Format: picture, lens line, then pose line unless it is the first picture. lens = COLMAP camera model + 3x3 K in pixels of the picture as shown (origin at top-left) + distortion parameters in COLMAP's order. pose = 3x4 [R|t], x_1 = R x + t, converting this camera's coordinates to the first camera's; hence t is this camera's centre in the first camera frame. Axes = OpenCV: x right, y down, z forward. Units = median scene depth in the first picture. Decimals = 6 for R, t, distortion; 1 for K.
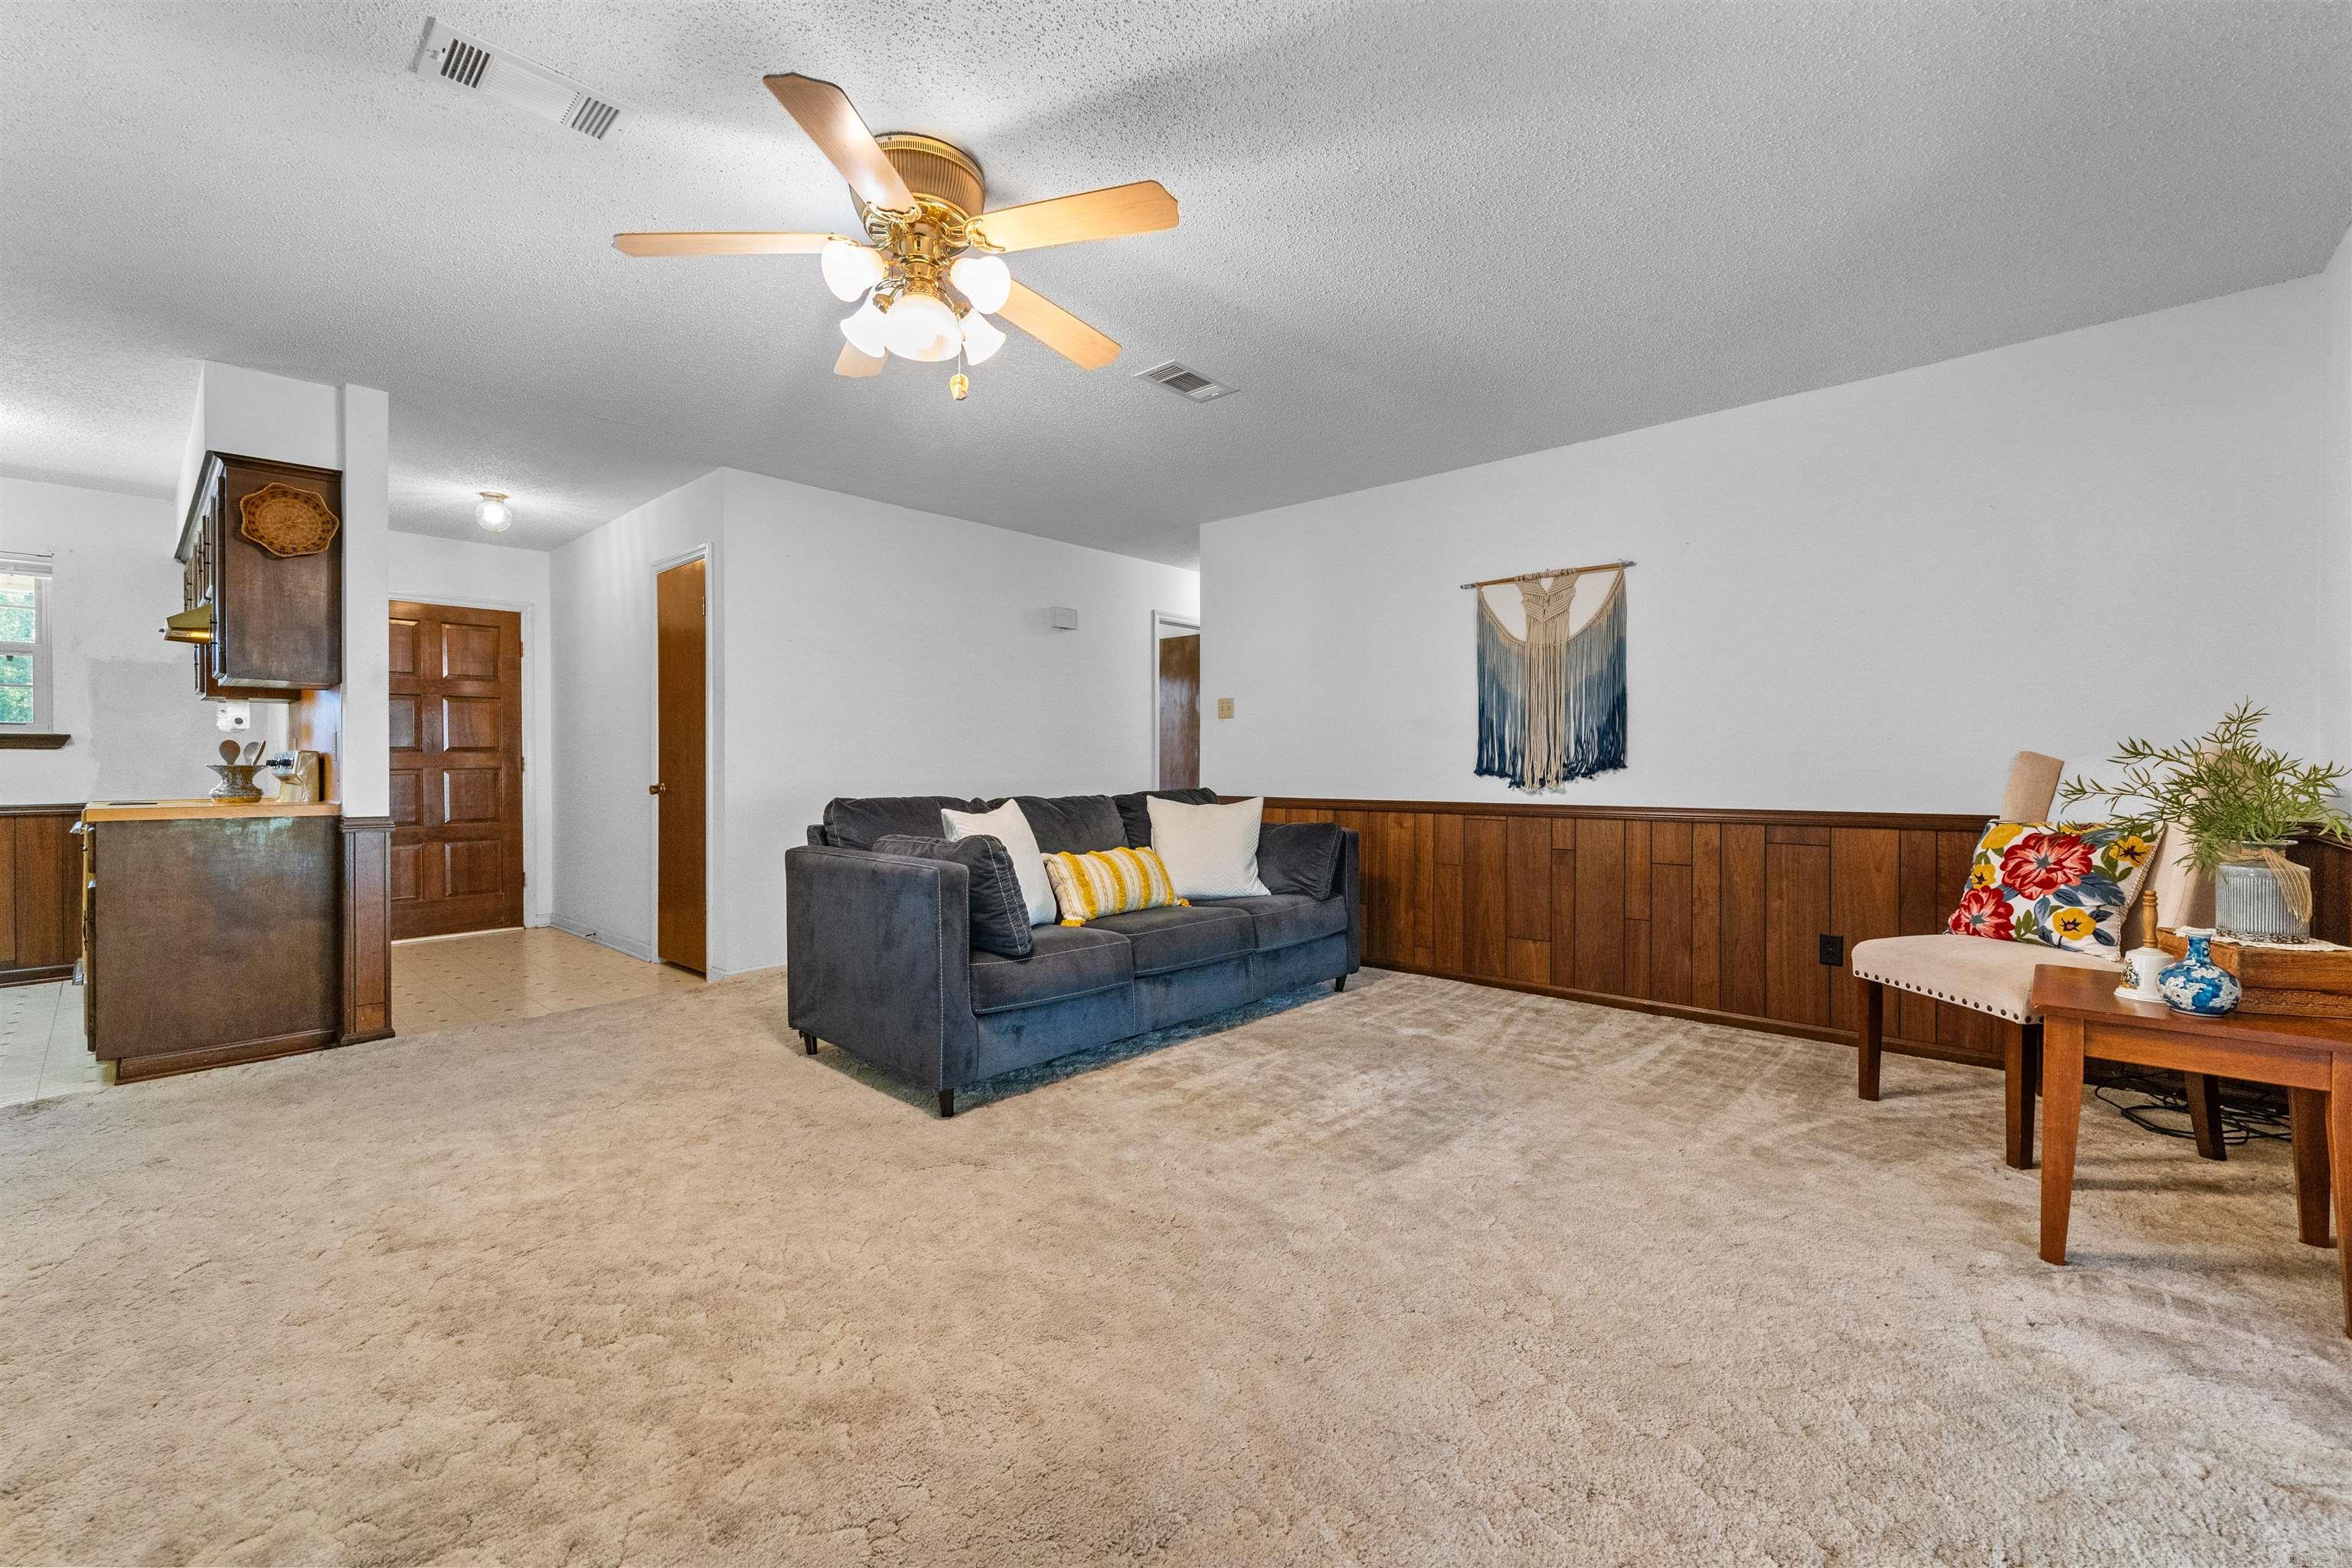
lens RADIAL K [[954.1, 0, 1187.0], [0, 954.1, 768.6], [0, 0, 1]] dist [0.000882, -0.000853]
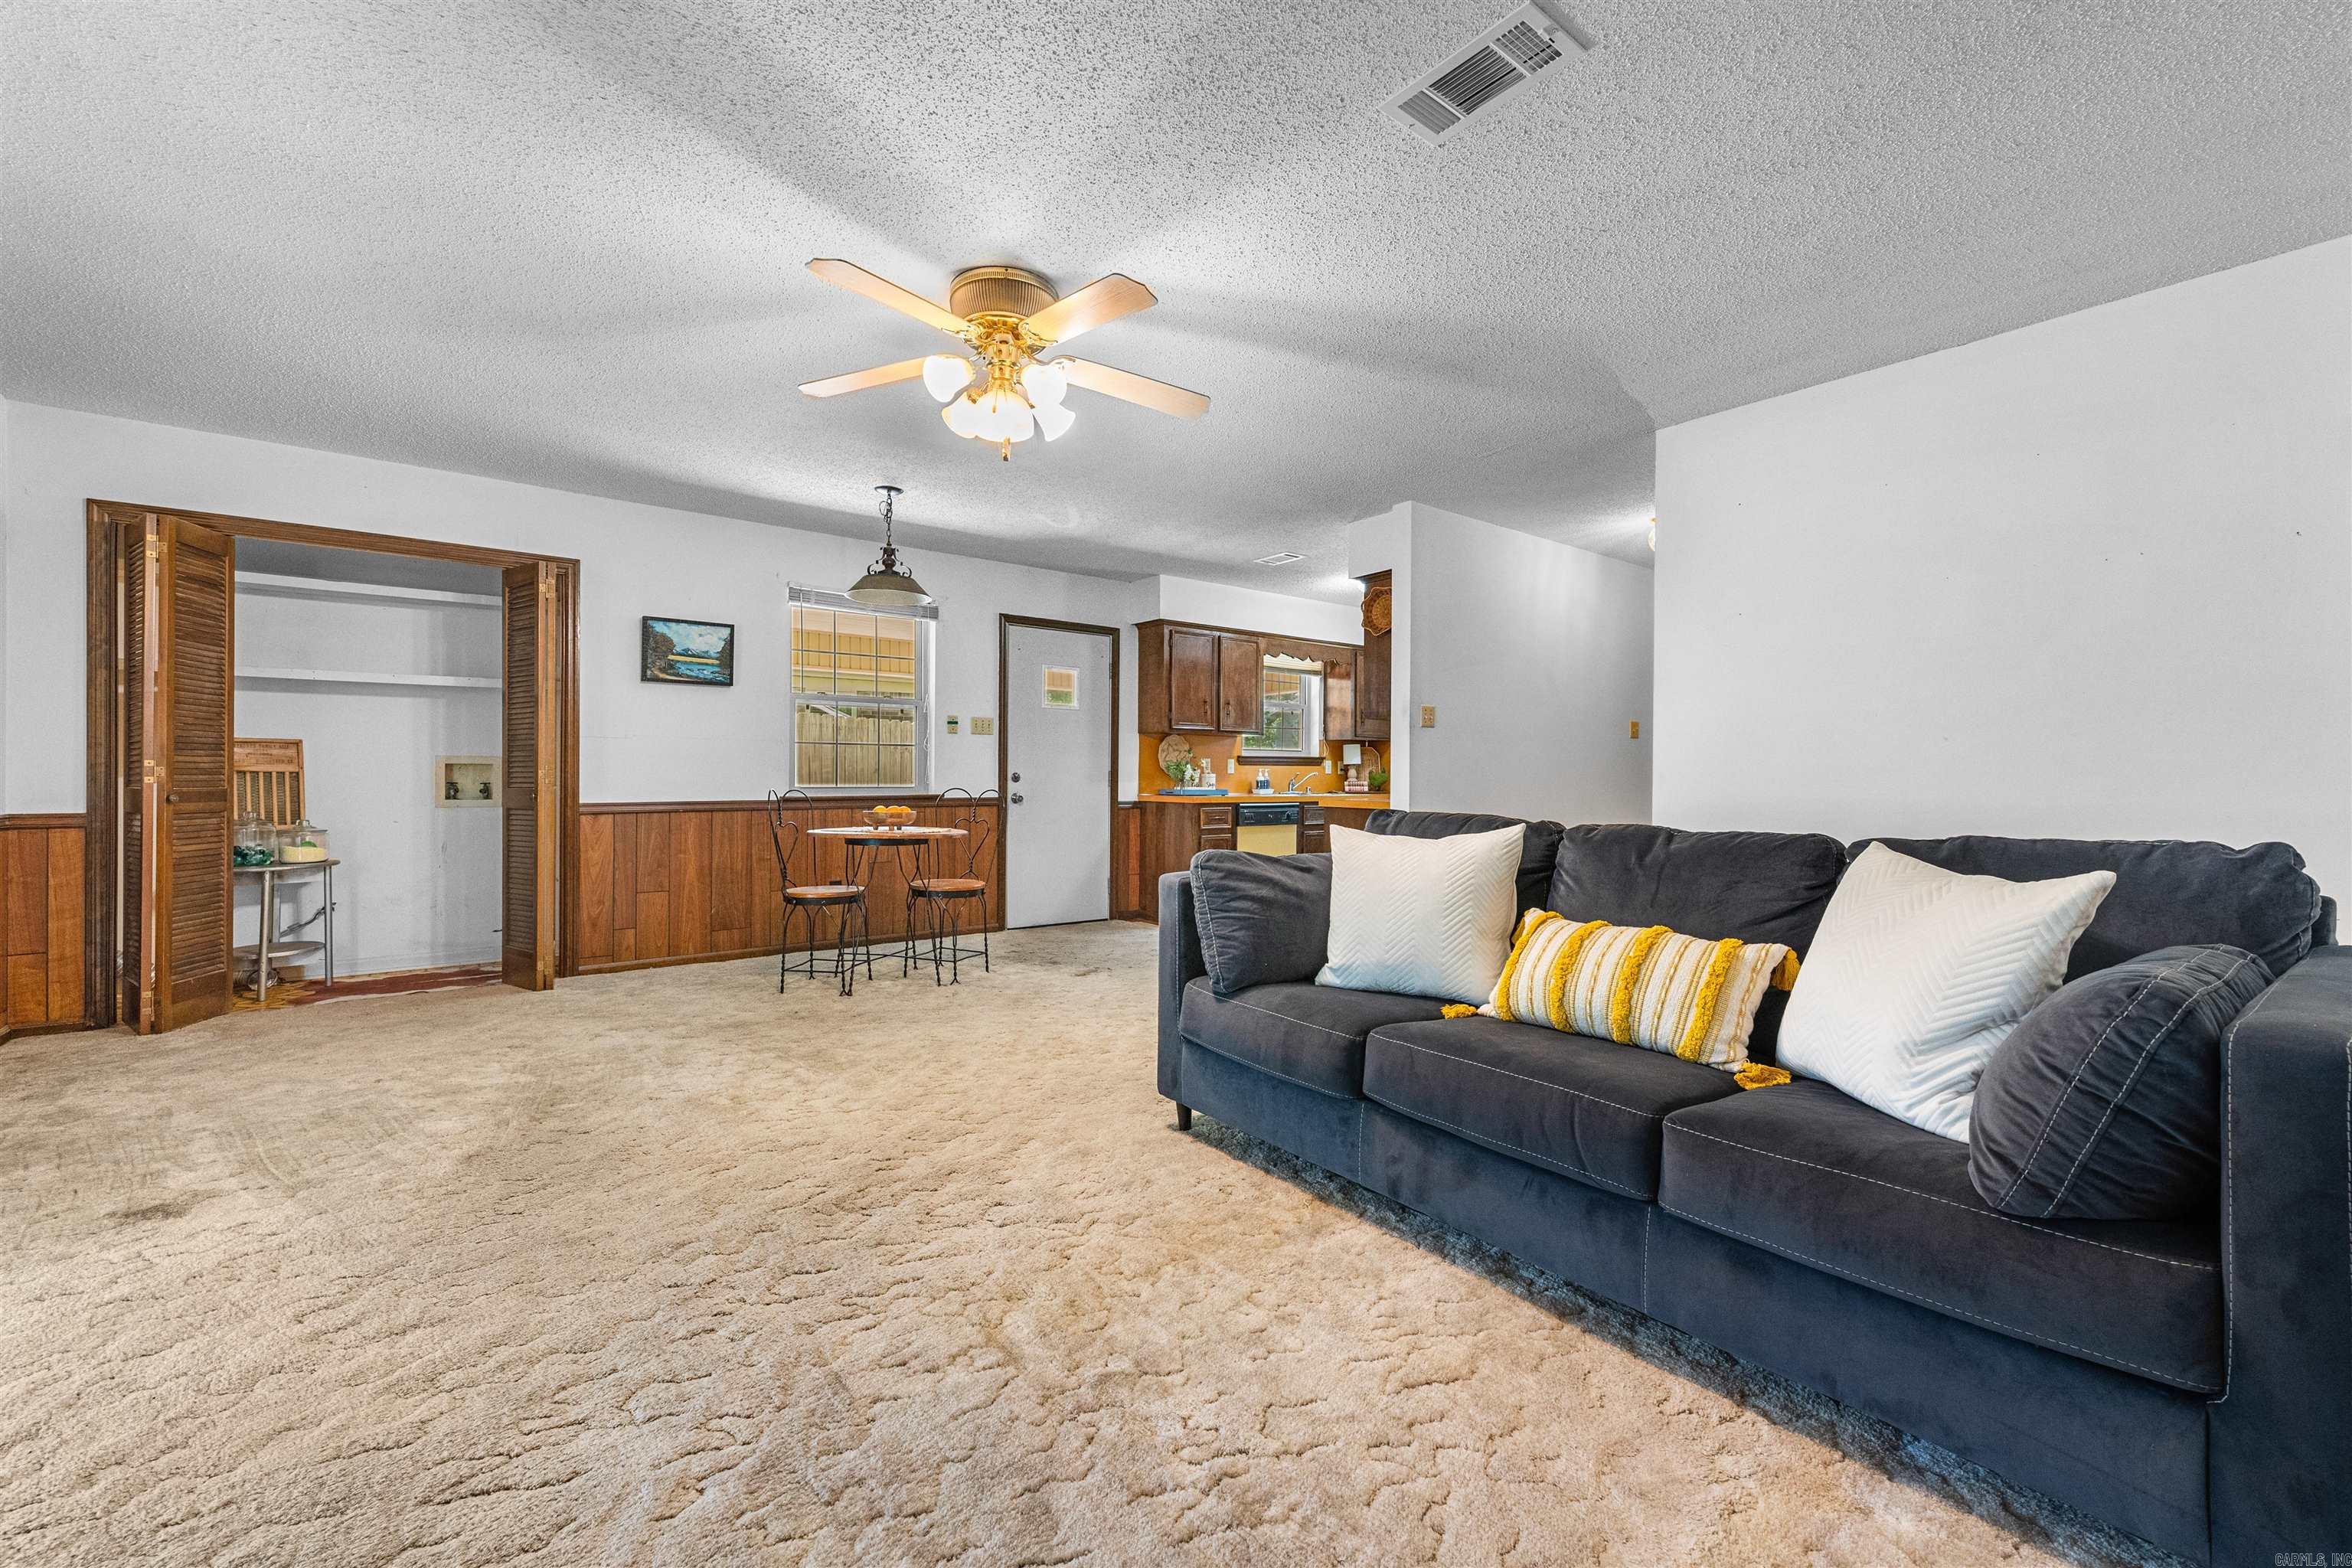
lens RADIAL K [[954.1, 0, 1168.0], [0, 954.1, 776.9], [0, 0, 1]] dist [0.000882, -0.000853]
pose [[-0.175289, 0.002220, -0.984514, 0.591870], [-0.006511, 0.999973, 0.003415, -0.002755], [0.984495, 0.007009, -0.175270, 0.946955]]
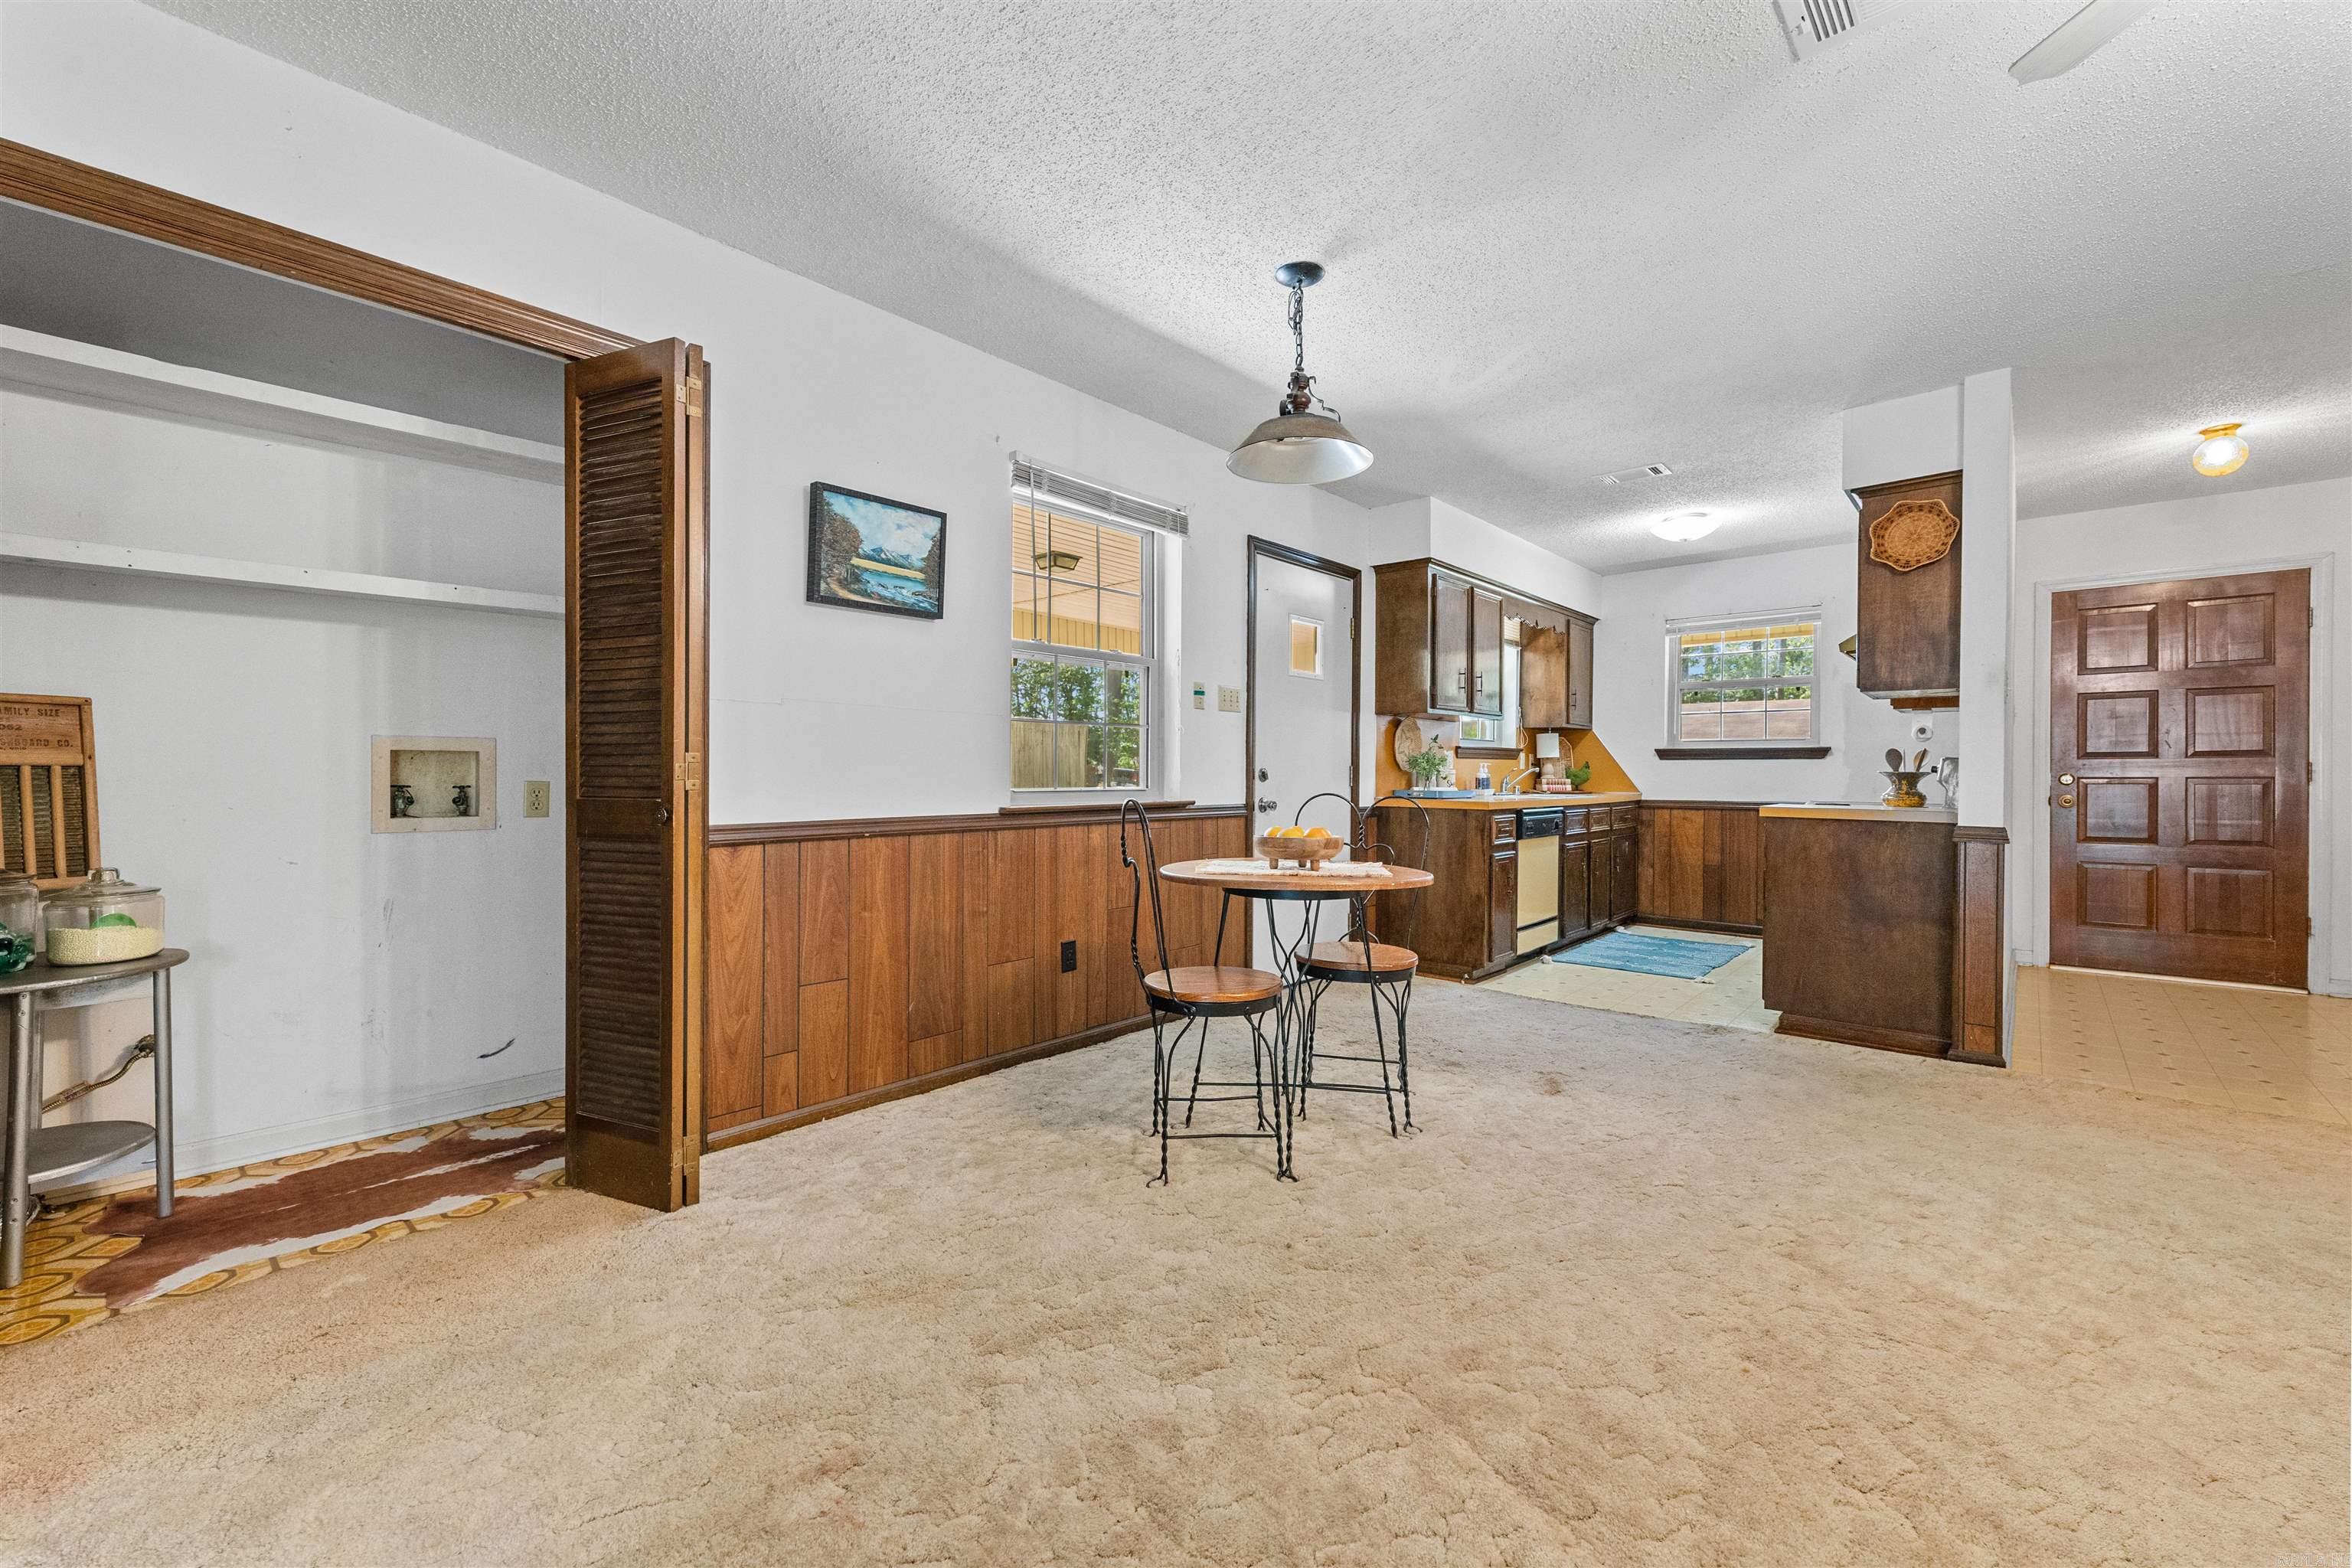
lens RADIAL K [[954.1, 0, 1158.5], [0, 954.1, 773.9], [0, 0, 1]] dist [0.000882, -0.000853]
pose [[-0.006856, 0.004865, -0.999965, 0.095477], [-0.007805, 0.999957, 0.004919, -0.000105], [0.999946, 0.007838, -0.006817, 0.196094]]
